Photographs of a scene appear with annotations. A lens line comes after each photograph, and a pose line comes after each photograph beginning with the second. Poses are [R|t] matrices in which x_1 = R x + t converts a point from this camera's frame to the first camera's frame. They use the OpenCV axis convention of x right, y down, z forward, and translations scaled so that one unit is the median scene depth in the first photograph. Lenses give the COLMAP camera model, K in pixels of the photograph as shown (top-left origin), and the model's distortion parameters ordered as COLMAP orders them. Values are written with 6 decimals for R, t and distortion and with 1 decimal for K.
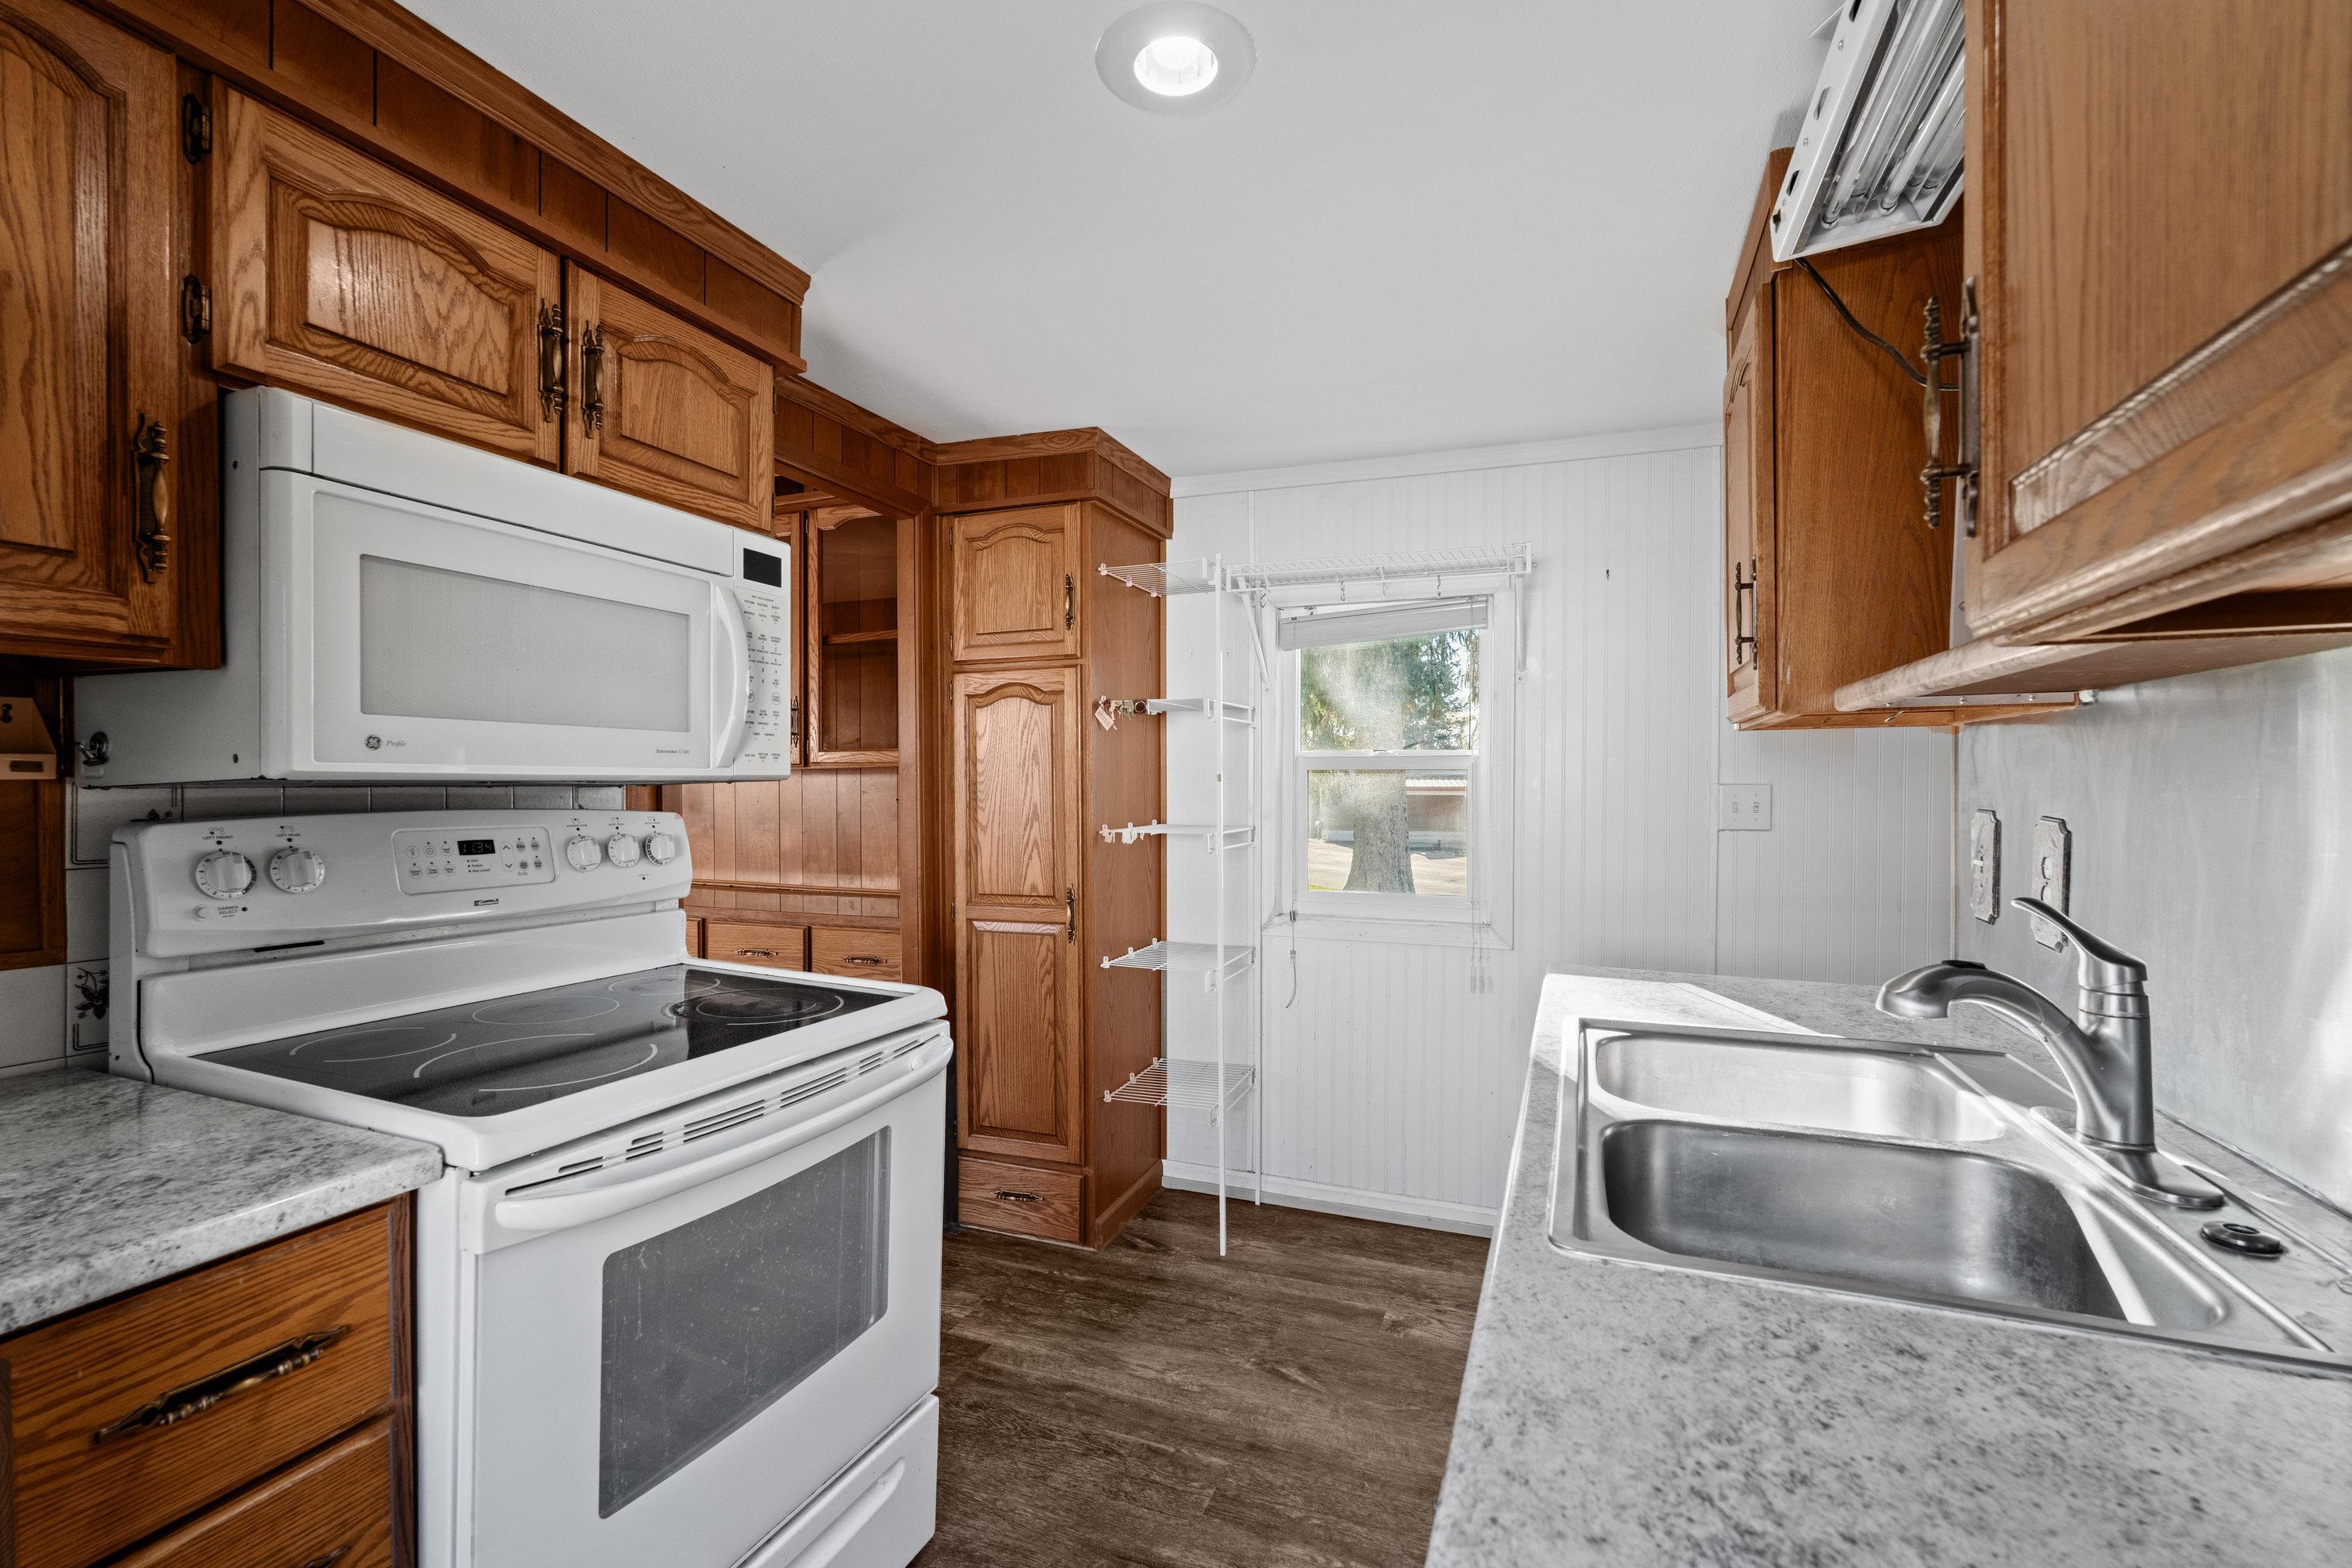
lens RADIAL K [[1053.8, 0, 1176.0], [0, 1053.8, 784.0], [0, 0, 1]] dist [-0.002895, 0.006907]
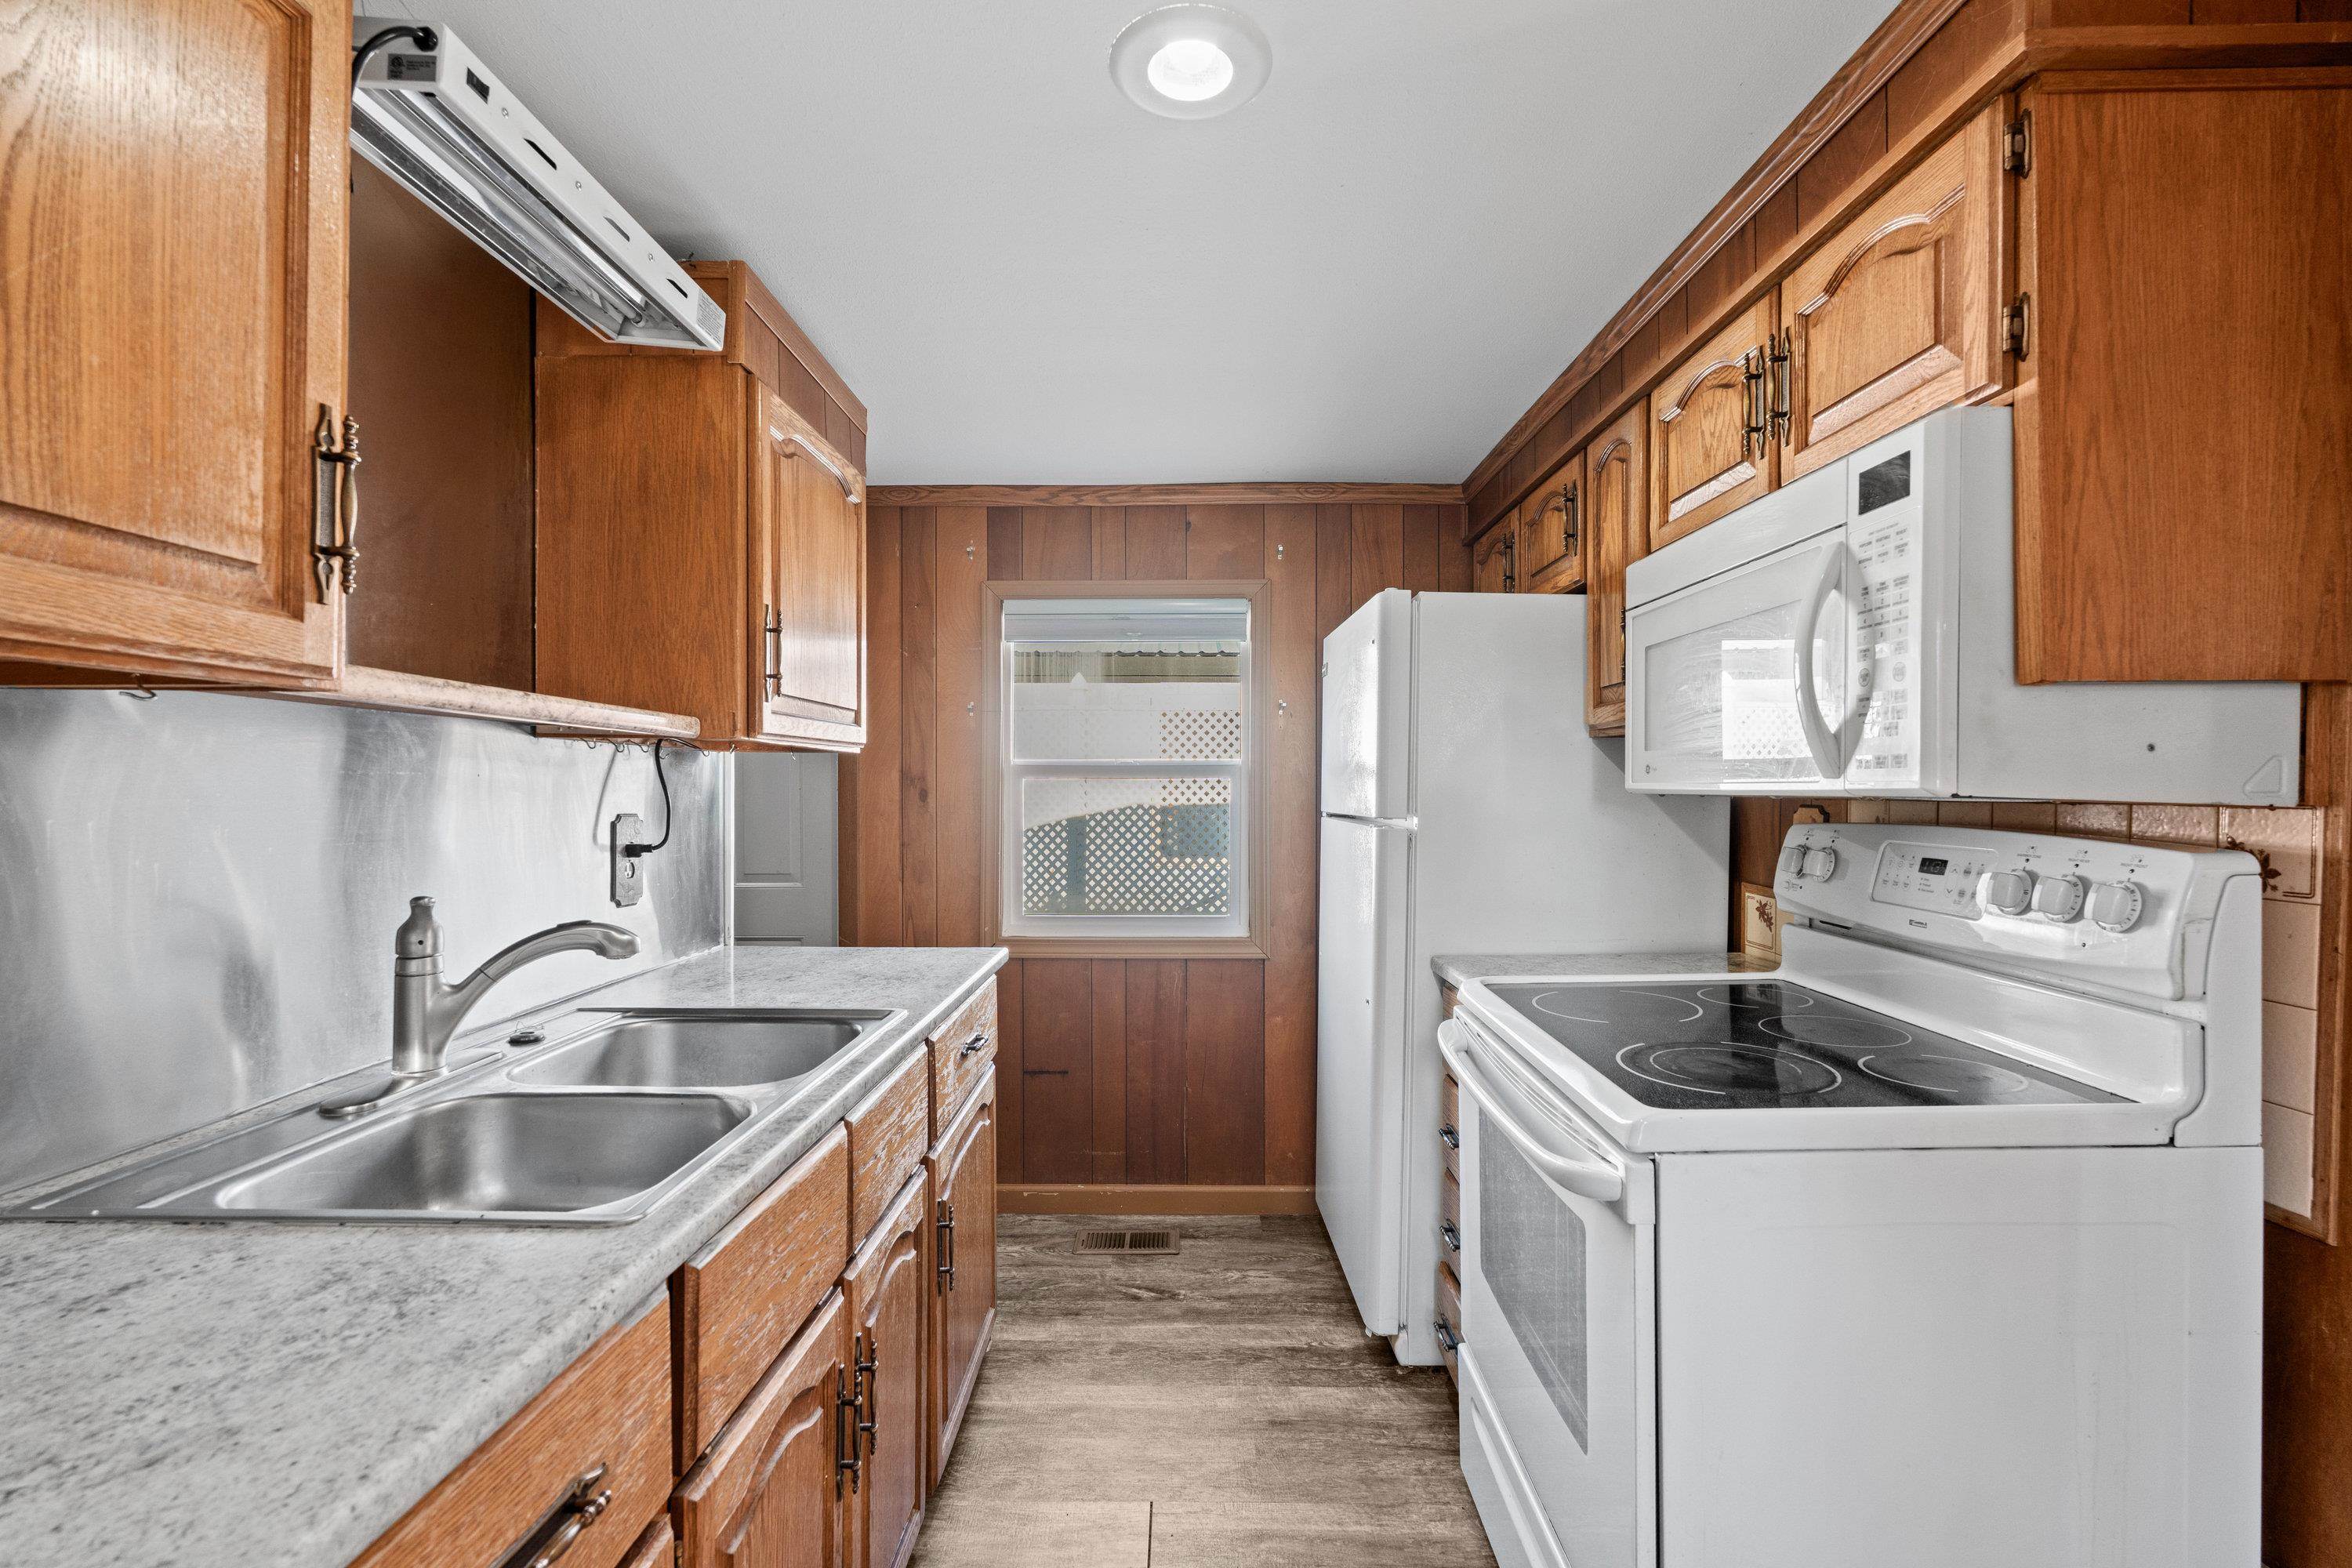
lens RADIAL K [[1047.3, 0, 1173.3], [0, 1047.3, 771.6], [0, 0, 1]] dist [-0.000819, -0.000405]
pose [[-0.941850, 0.009169, -0.335908, 0.005195], [0.015428, 0.999753, -0.015970, 0.007571], [0.335679, -0.020224, -0.941759, 2.243015]]
